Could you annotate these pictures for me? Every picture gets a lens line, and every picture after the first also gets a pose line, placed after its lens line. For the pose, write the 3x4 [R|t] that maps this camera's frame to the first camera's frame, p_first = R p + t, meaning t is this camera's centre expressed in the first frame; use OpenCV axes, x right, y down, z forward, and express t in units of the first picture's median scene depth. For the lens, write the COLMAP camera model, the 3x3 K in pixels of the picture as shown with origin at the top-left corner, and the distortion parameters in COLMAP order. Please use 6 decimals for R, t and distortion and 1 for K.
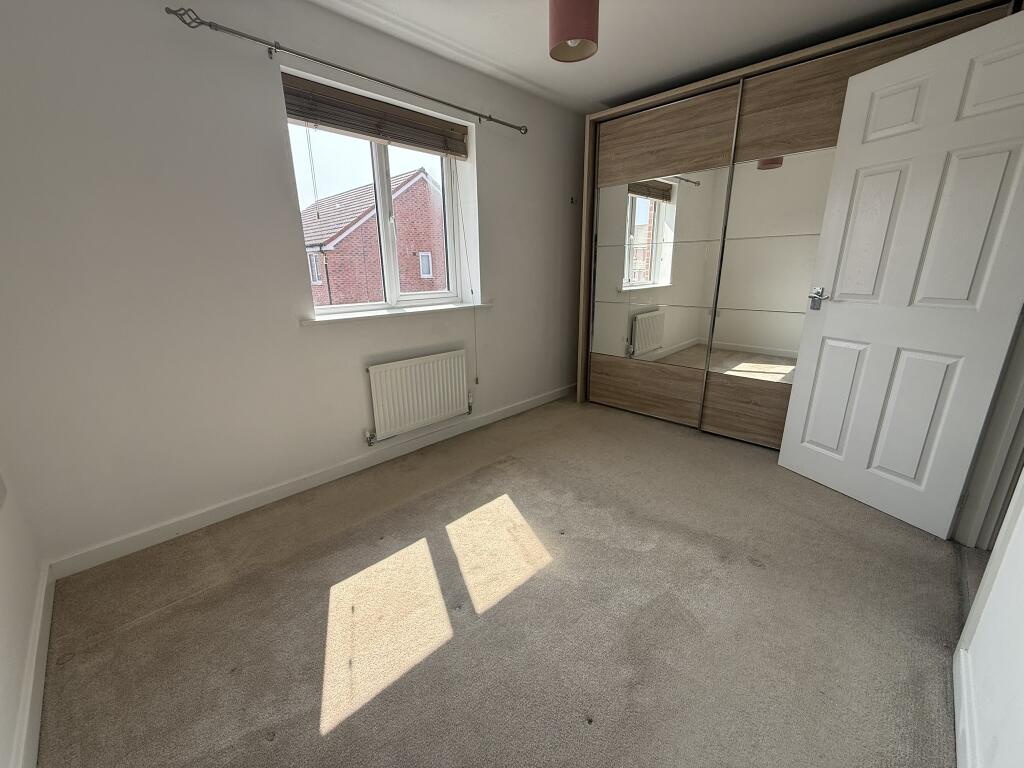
lens RADIAL K [[406.9, 0, 509.3], [0, 406.9, 382.8], [0, 0, 1]] dist [-0.002707, 0.000223]
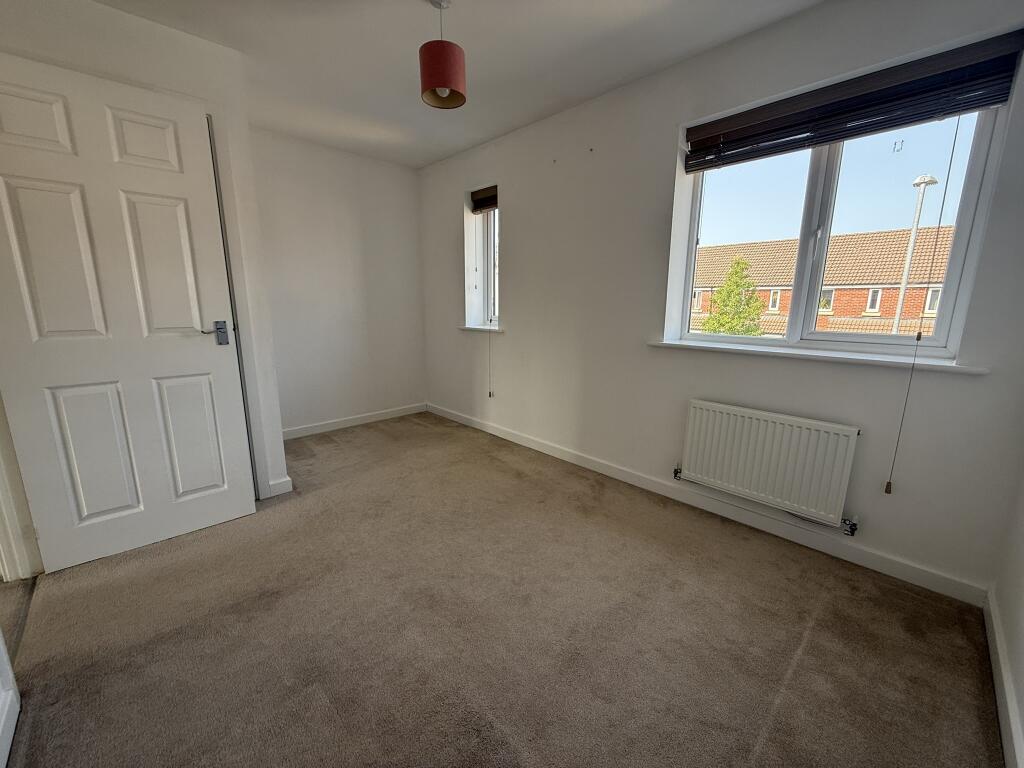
lens RADIAL K [[406.9, 0, 508.3], [0, 406.9, 384.7], [0, 0, 1]] dist [-0.002707, 0.000223]
pose [[-0.020741, 0.207875, -0.977936, 0.573395], [-0.276616, 0.938769, 0.205416, -0.147029], [0.960757, 0.274773, 0.038030, 0.523675]]
